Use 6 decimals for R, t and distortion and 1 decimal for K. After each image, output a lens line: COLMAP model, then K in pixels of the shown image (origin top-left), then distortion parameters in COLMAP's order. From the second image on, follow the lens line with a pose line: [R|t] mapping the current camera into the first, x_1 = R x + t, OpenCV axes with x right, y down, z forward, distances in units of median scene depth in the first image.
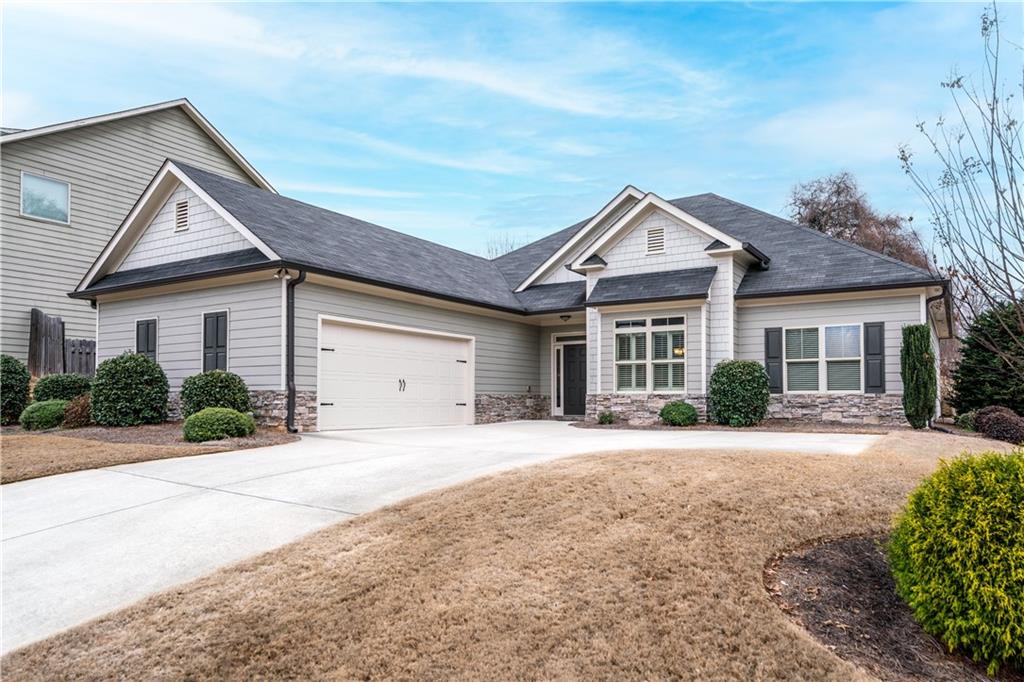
lens RADIAL K [[686.9, 0, 509.1], [0, 686.9, 384.5], [0, 0, 1]] dist [0.006771, 0.001403]
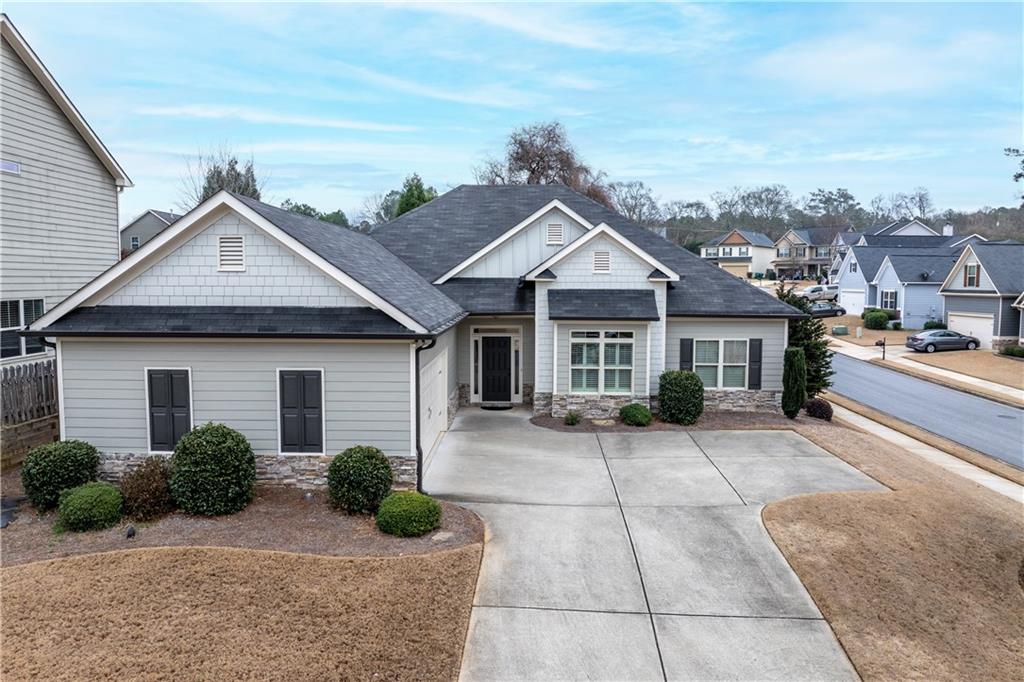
lens RADIAL K [[720.2, 0, 512.0], [0, 720.2, 341.0], [0, 0, 1]] dist [-0.003179, -0.000762]
pose [[0.843083, -0.045950, 0.535817, -0.595721], [-0.014567, 0.994026, 0.108165, -0.213266], [-0.537587, -0.098997, 0.837377, 0.049624]]
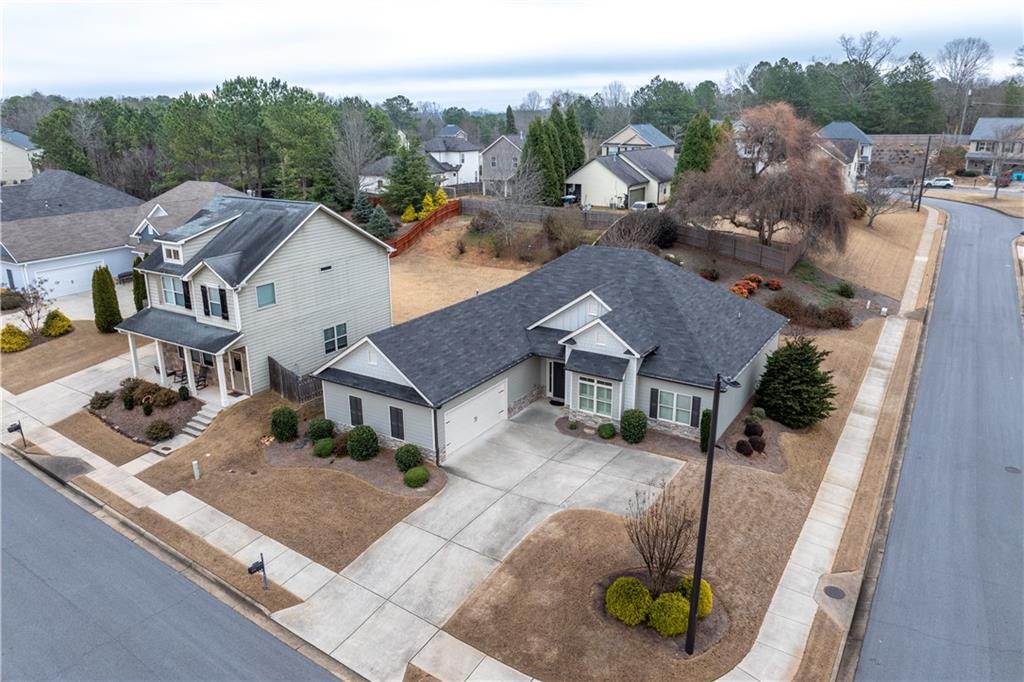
lens RADIAL K [[720.2, 0, 512.0], [0, 720.2, 341.0], [0, 0, 1]] dist [-0.003179, -0.000762]
pose [[0.999762, -0.013948, 0.016804, -0.075991], [0.007635, 0.944142, 0.329449, -0.910595], [-0.020461, -0.329243, 0.944024, -0.960285]]
